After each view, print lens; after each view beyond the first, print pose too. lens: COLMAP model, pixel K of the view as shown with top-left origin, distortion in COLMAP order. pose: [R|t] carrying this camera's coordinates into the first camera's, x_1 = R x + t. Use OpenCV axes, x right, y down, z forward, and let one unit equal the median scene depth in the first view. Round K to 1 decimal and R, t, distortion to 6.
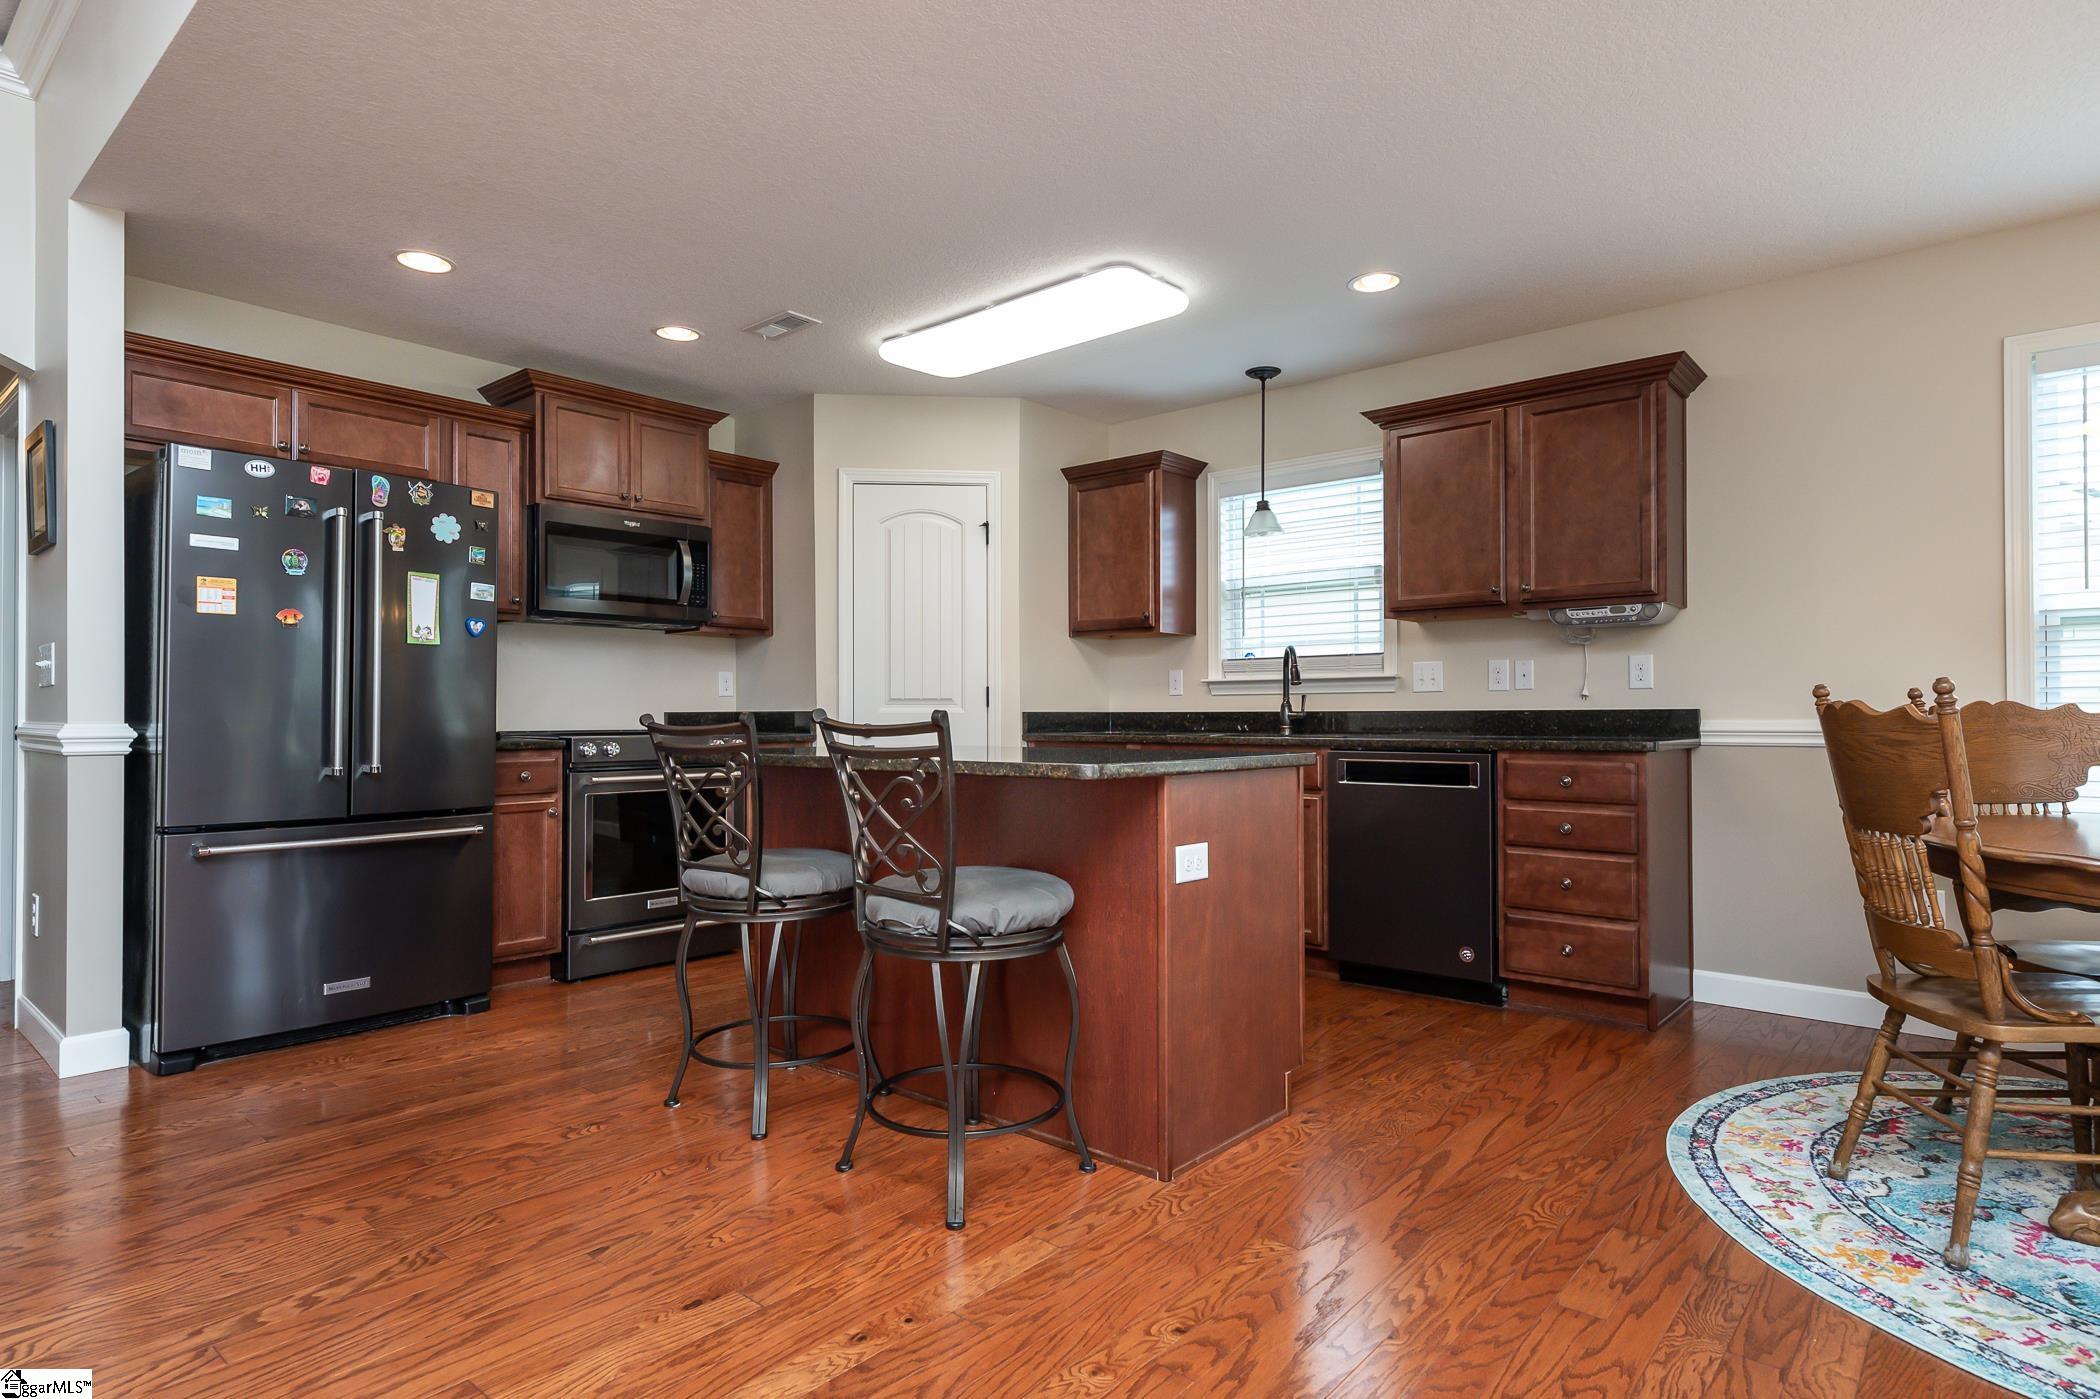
lens RADIAL K [[1124.9, 0, 1054.0], [0, 1124.9, 701.0], [0, 0, 1]] dist [0.001020, 0.000990]
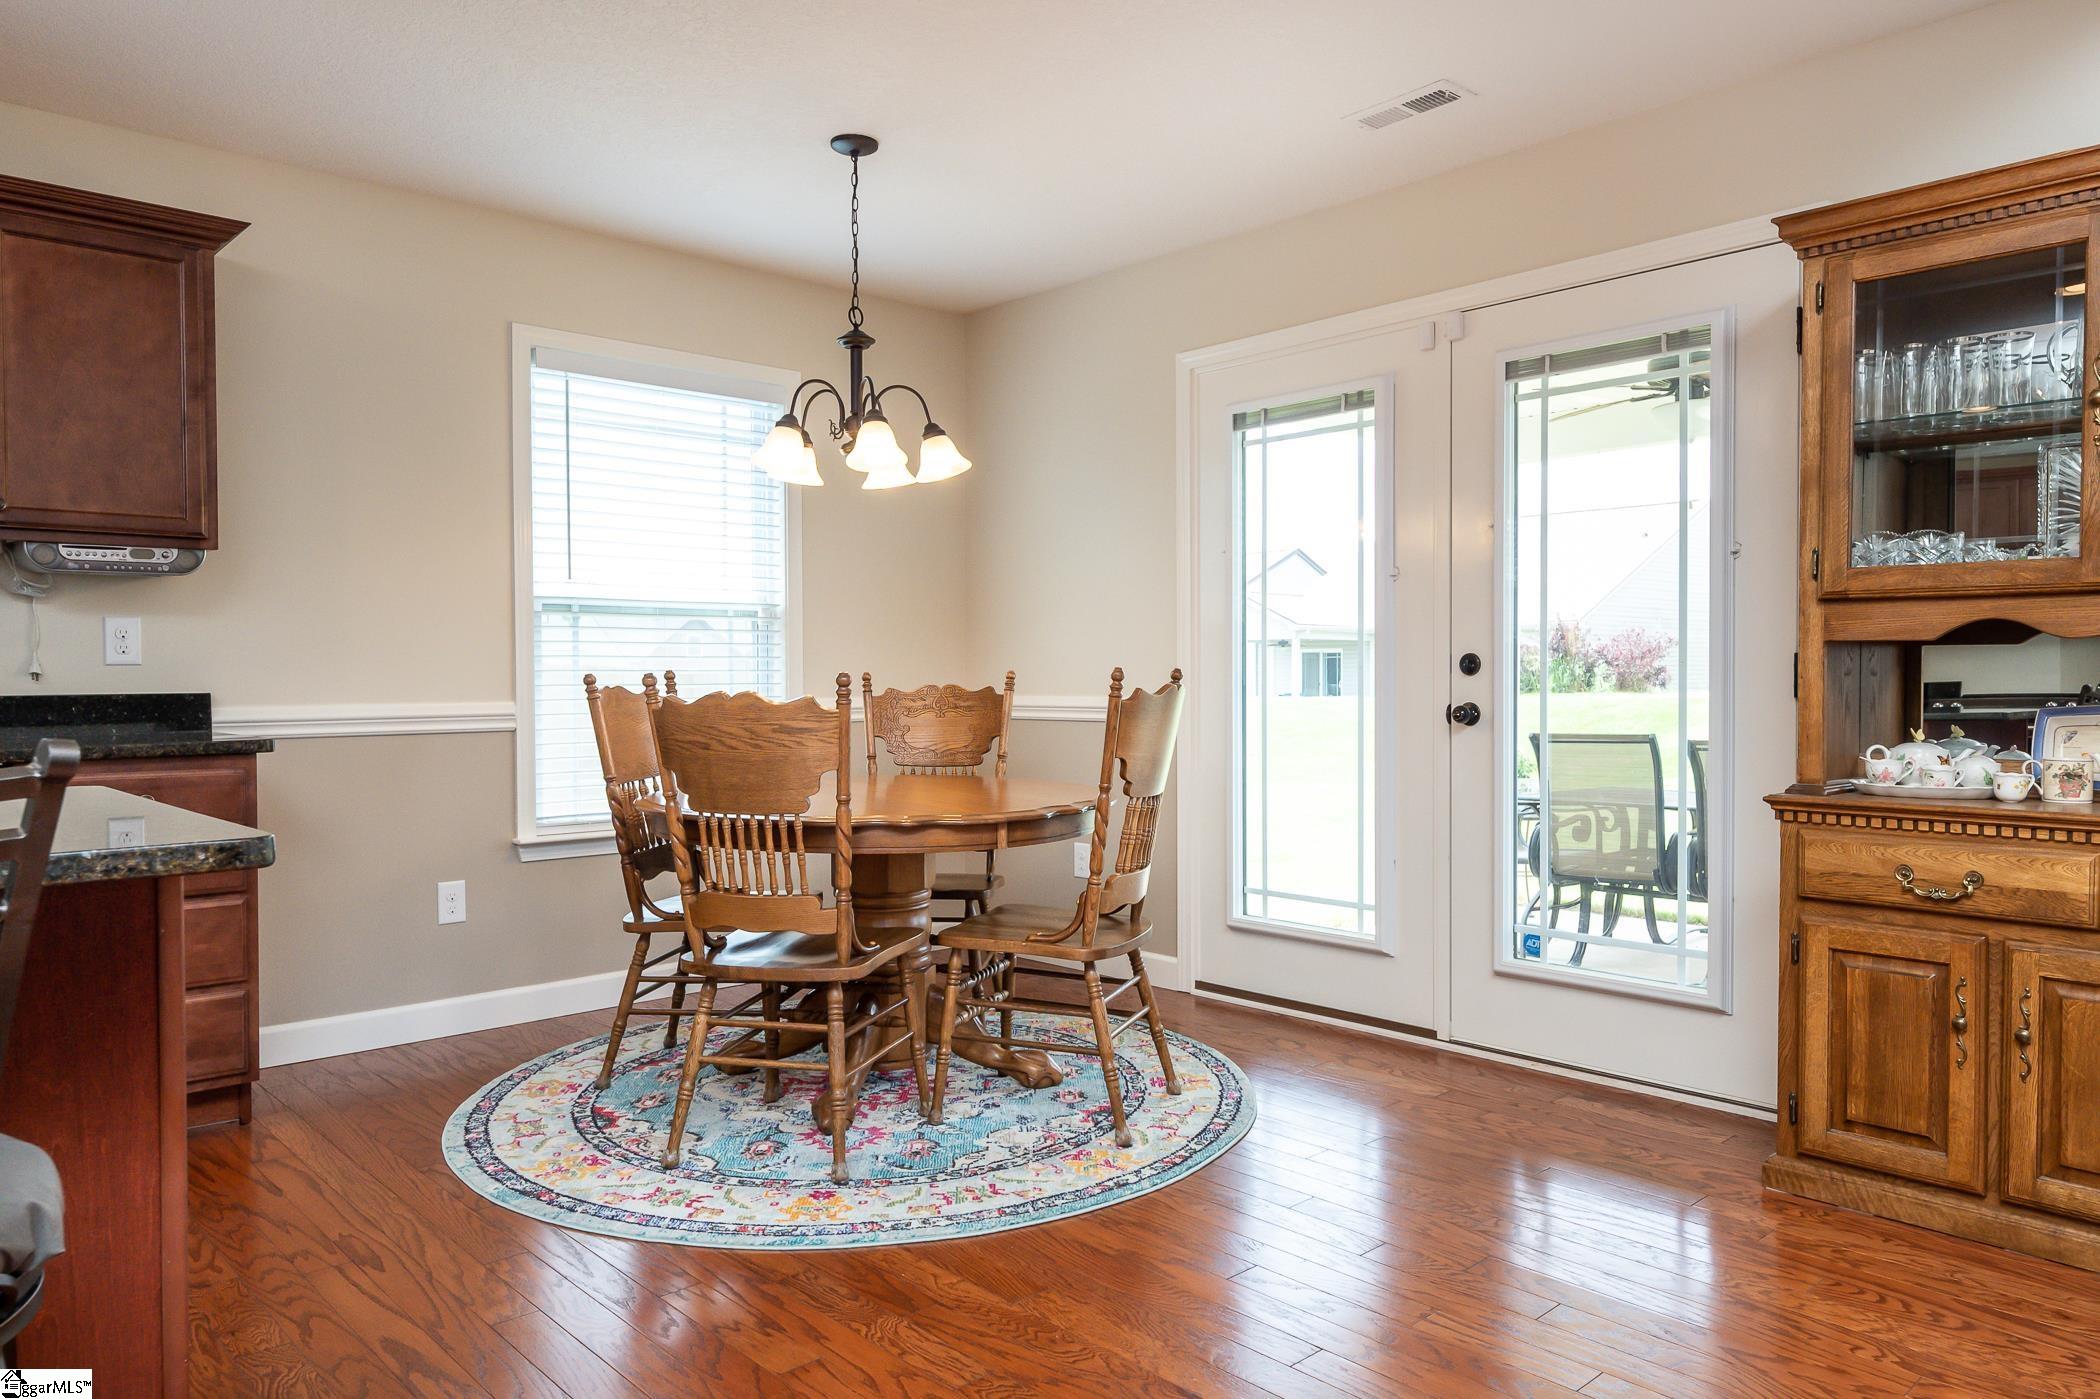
lens RADIAL K [[1407.6, 0, 1053.3], [0, 1407.6, 697.7], [0, 0, 1]] dist [0.010331, 0.002737]
pose [[0.101393, -0.015796, 0.994721, -0.463418], [-0.009134, 0.999817, 0.016808, -0.016001], [-0.994805, -0.010790, 0.101230, 0.491881]]
